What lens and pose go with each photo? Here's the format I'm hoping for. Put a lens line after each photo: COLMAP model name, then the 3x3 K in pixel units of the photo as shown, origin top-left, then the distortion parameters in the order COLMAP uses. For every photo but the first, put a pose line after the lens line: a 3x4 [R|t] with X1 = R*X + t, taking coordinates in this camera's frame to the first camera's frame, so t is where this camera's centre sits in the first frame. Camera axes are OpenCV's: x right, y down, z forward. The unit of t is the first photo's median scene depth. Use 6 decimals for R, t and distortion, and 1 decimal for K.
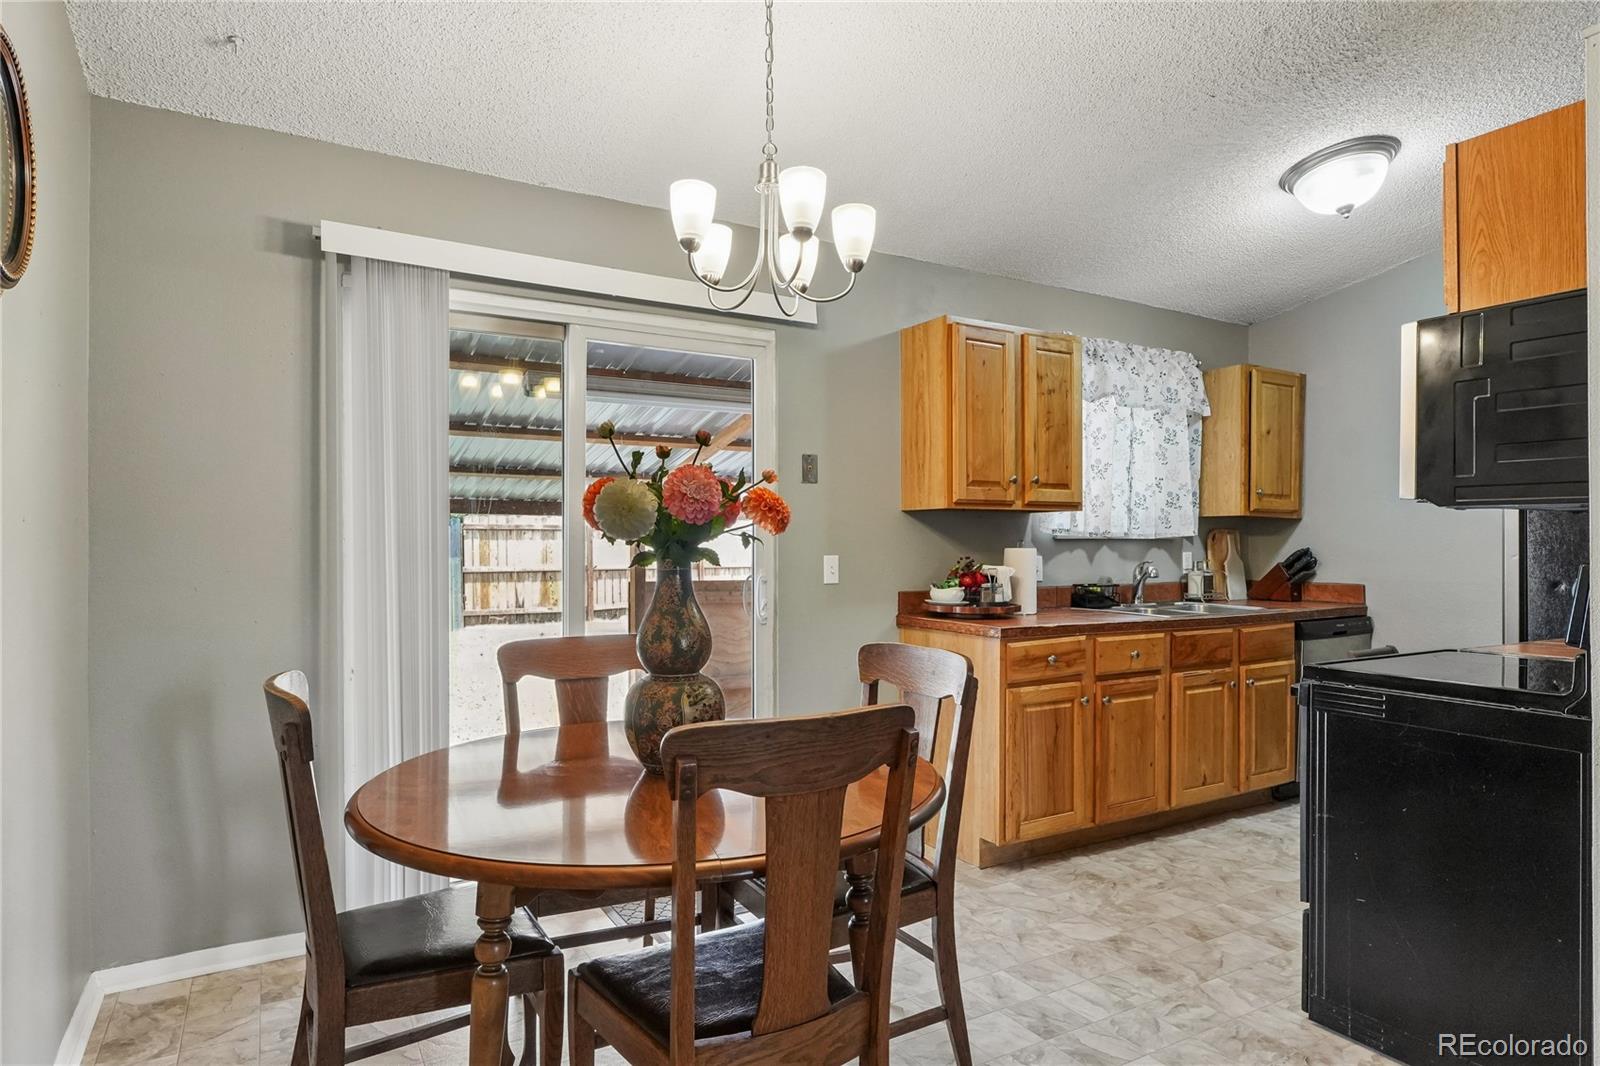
lens RADIAL K [[918.4, 0, 786.0], [0, 918.4, 549.9], [0, 0, 1]] dist [-0.003377, -0.001919]
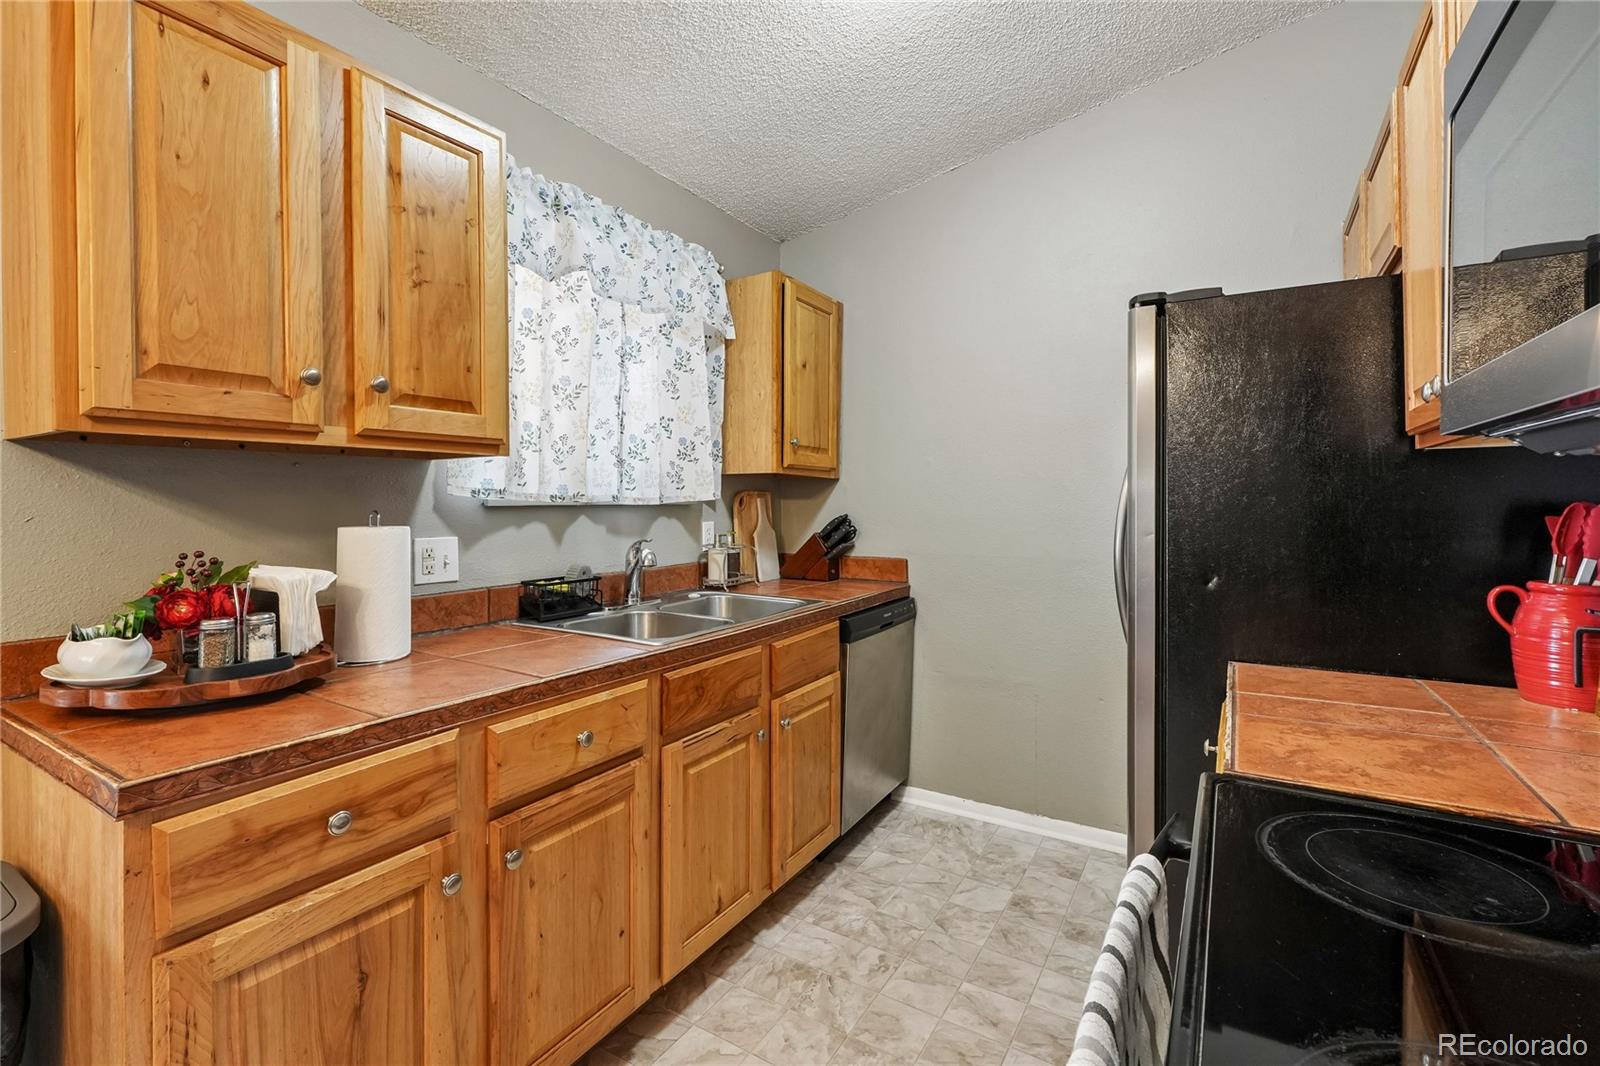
lens RADIAL K [[719.0, 0, 789.0], [0, 719.0, 506.8], [0, 0, 1]] dist [-0.004039, 0.000558]
pose [[0.886181, -0.004467, 0.463318, 0.248404], [0.004098, 0.999990, 0.001804, -0.011381], [-0.463321, 0.000300, 0.886190, 0.498648]]
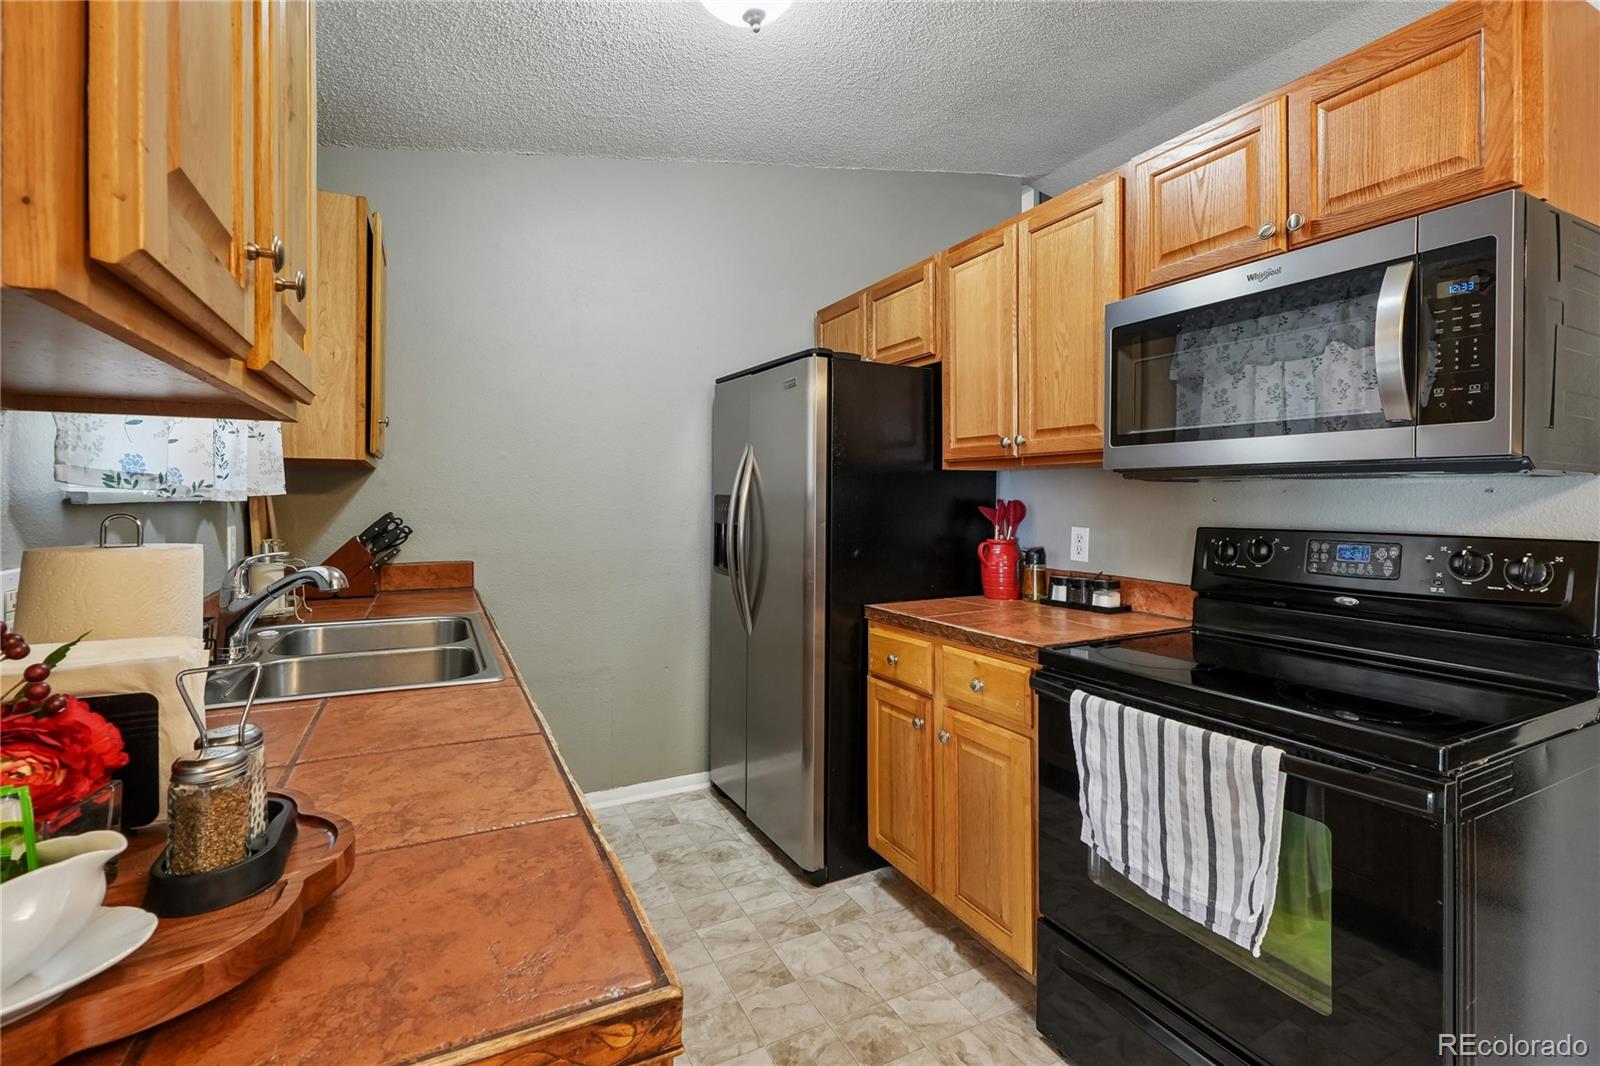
lens RADIAL K [[719.0, 0, 806.1], [0, 719.0, 500.3], [0, 0, 1]] dist [-0.004039, 0.000558]
pose [[0.056715, -0.002770, 0.998387, 0.067751], [0.005694, 0.999981, 0.002451, -0.012174], [-0.998374, 0.005546, 0.056729, 0.729399]]
